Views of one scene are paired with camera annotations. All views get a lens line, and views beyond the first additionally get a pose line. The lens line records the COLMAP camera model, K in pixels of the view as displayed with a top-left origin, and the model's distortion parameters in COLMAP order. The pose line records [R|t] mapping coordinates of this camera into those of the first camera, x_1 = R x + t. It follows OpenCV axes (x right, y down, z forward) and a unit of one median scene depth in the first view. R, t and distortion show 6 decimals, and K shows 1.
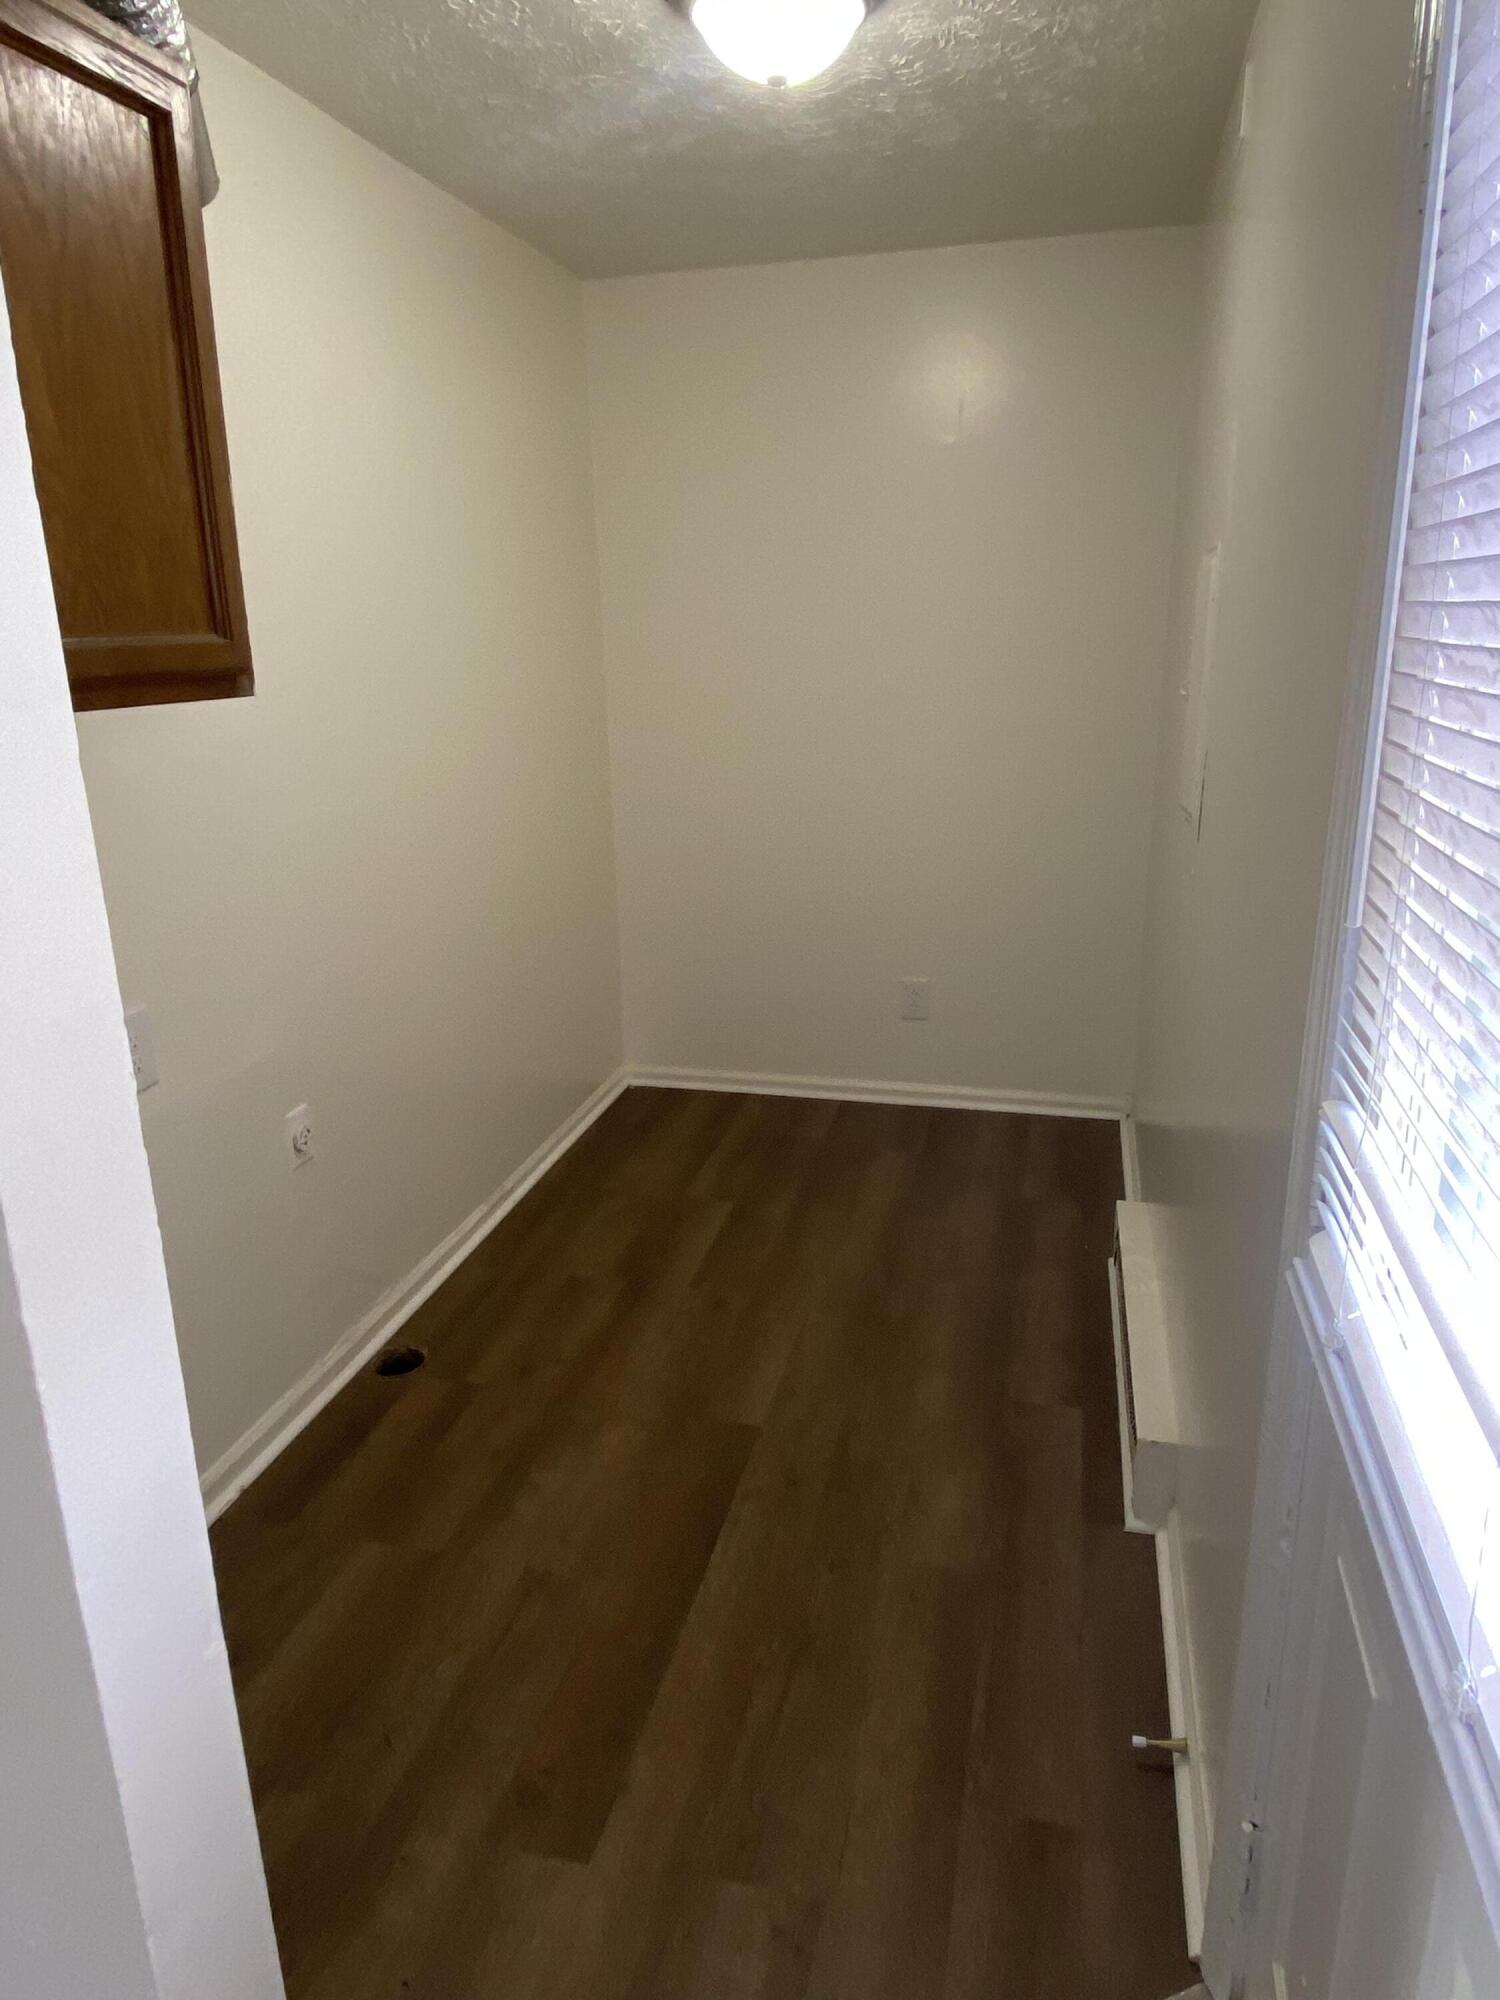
lens RADIAL K [[1239.2, 0, 746.2], [0, 1239.2, 995.1], [0, 0, 1]] dist [0.025191, -0.024122]
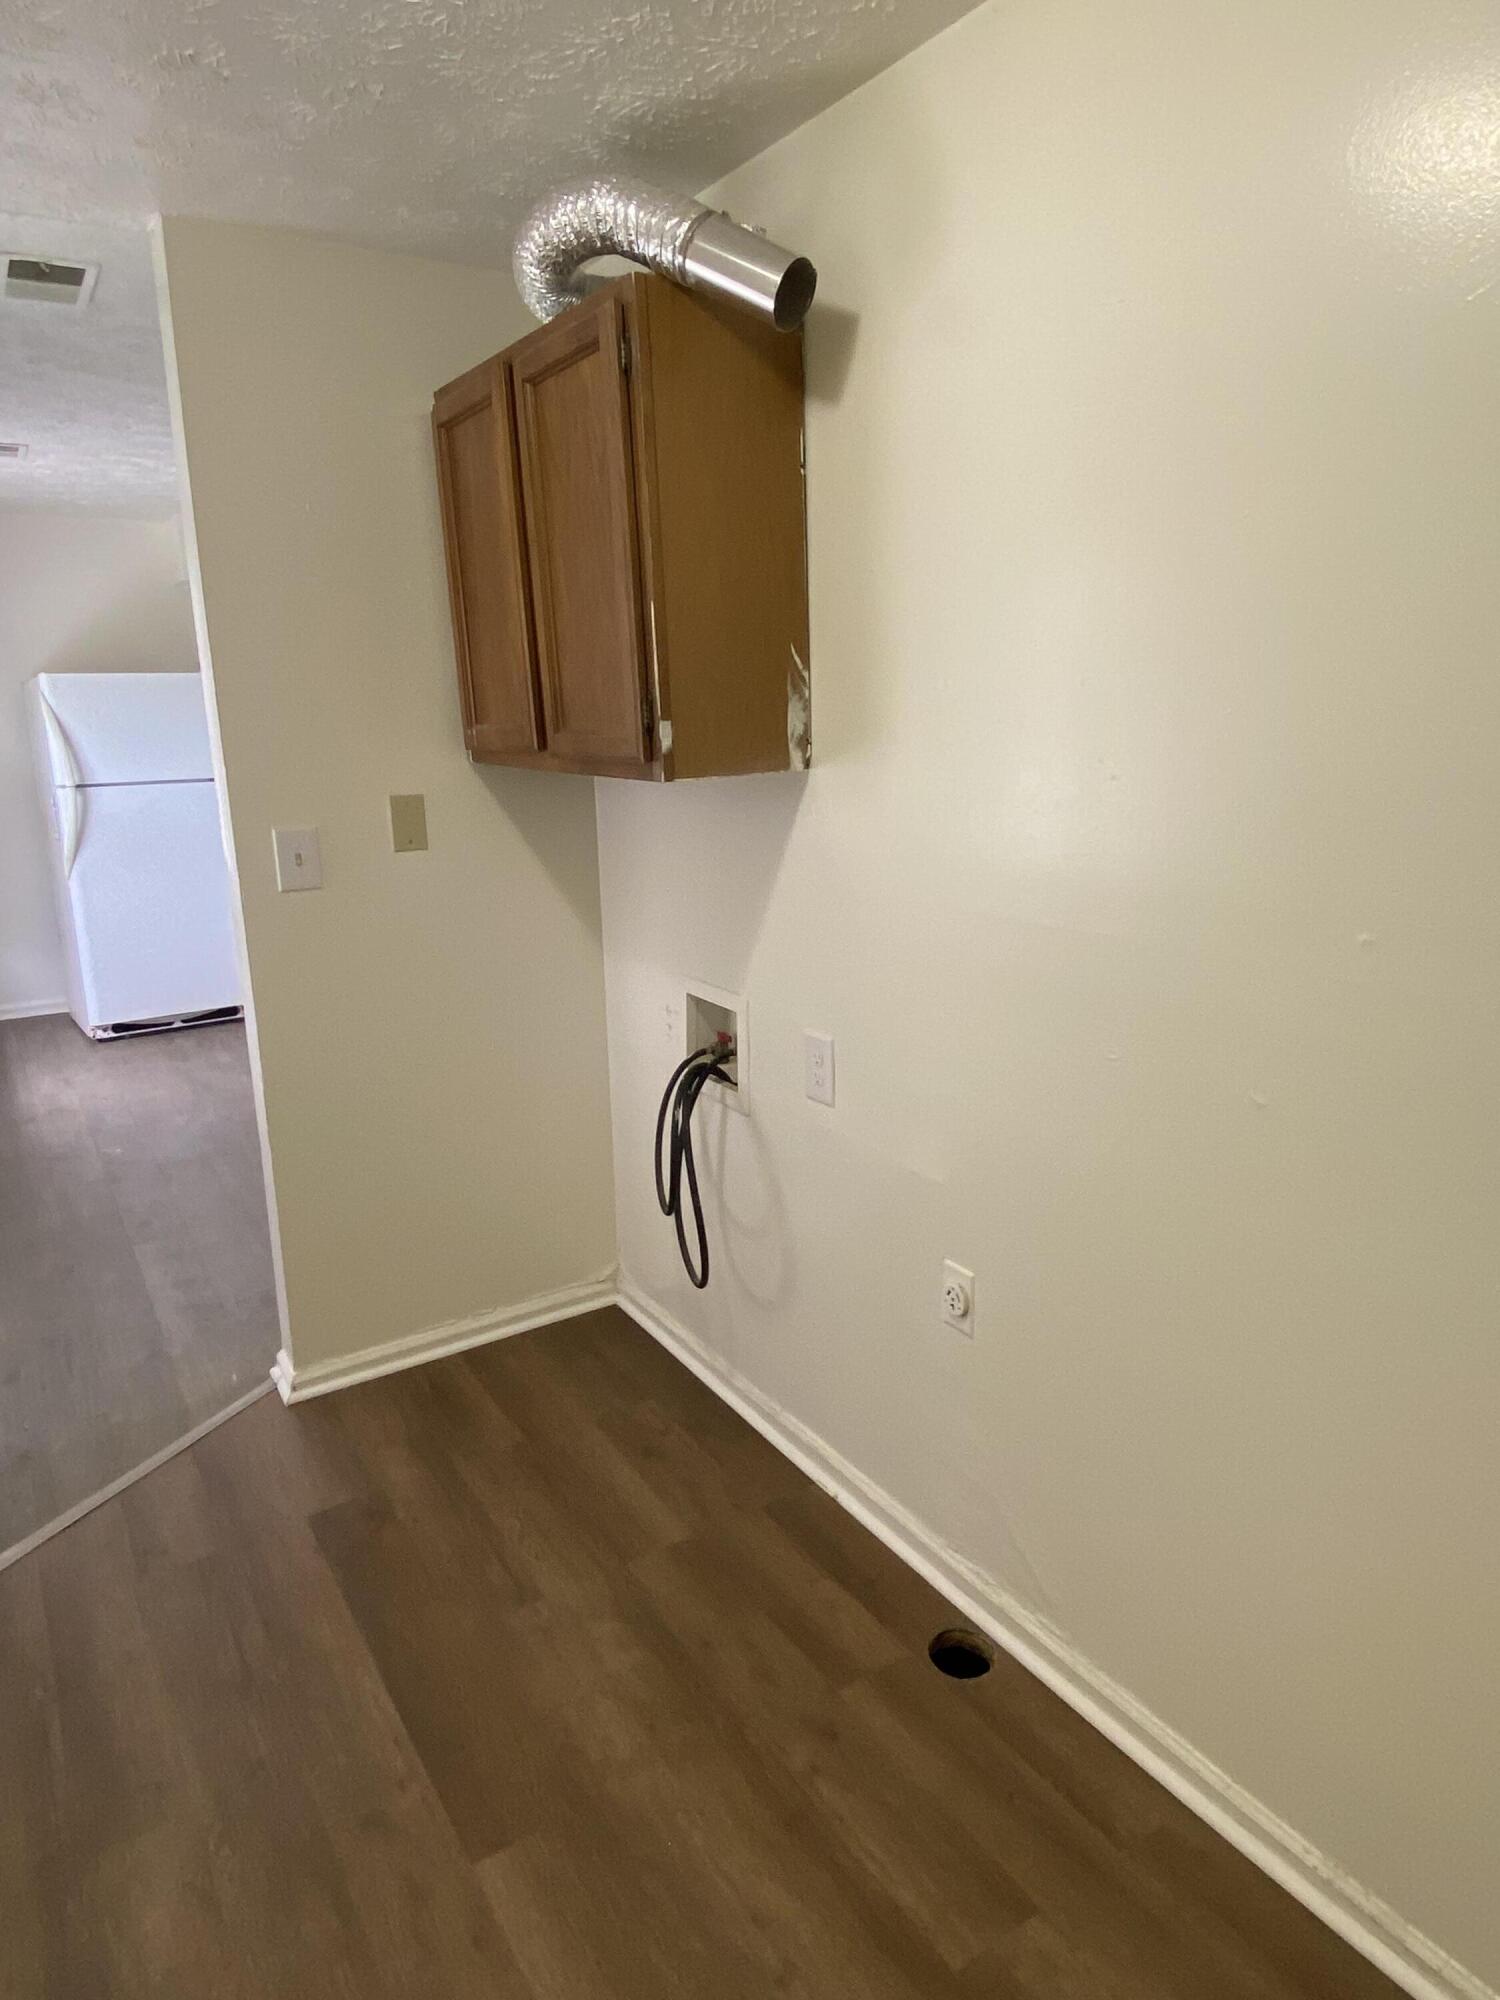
lens RADIAL K [[1239.2, 0, 765.0], [0, 1239.2, 996.1], [0, 0, 1]] dist [0.025191, -0.024122]
pose [[-0.671461, 0.207214, -0.711479, 0.317662], [-0.178000, 0.886900, 0.426292, -0.442796], [0.719344, 0.412882, -0.558635, 1.379803]]
